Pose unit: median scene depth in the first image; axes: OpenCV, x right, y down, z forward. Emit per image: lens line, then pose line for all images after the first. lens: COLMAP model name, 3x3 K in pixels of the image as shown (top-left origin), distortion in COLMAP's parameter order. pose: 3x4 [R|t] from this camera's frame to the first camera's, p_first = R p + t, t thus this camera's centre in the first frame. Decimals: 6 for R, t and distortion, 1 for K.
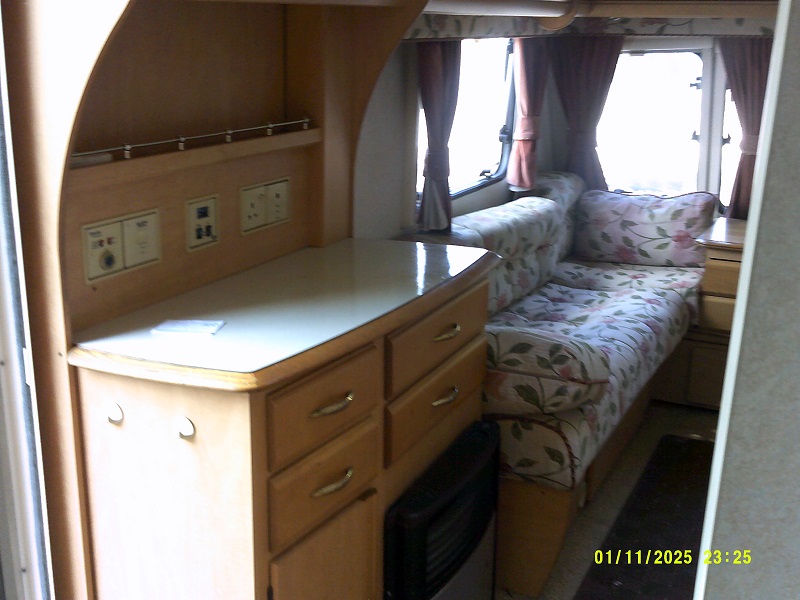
lens RADIAL K [[1067.1, 0, 399.7], [0, 1067.1, 386.8], [0, 0, 1]] dist [0.213177, -0.428454]
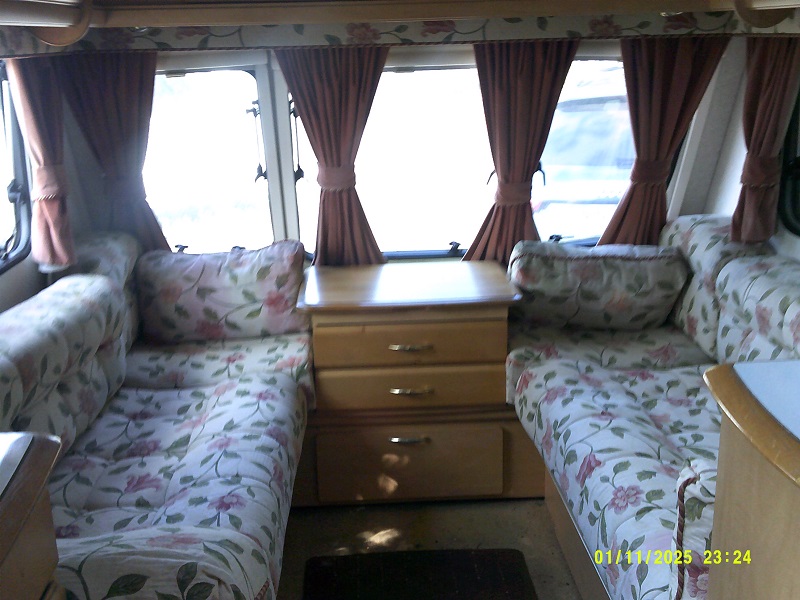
lens RADIAL K [[1067.1, 0, 399.7], [0, 1067.1, 386.8], [0, 0, 1]] dist [0.213177, -0.428454]
pose [[0.903515, -0.166470, 0.394903, 0.021275], [0.171072, 0.984971, 0.023809, -0.084278], [-0.392931, 0.046045, 0.918414, 0.256751]]
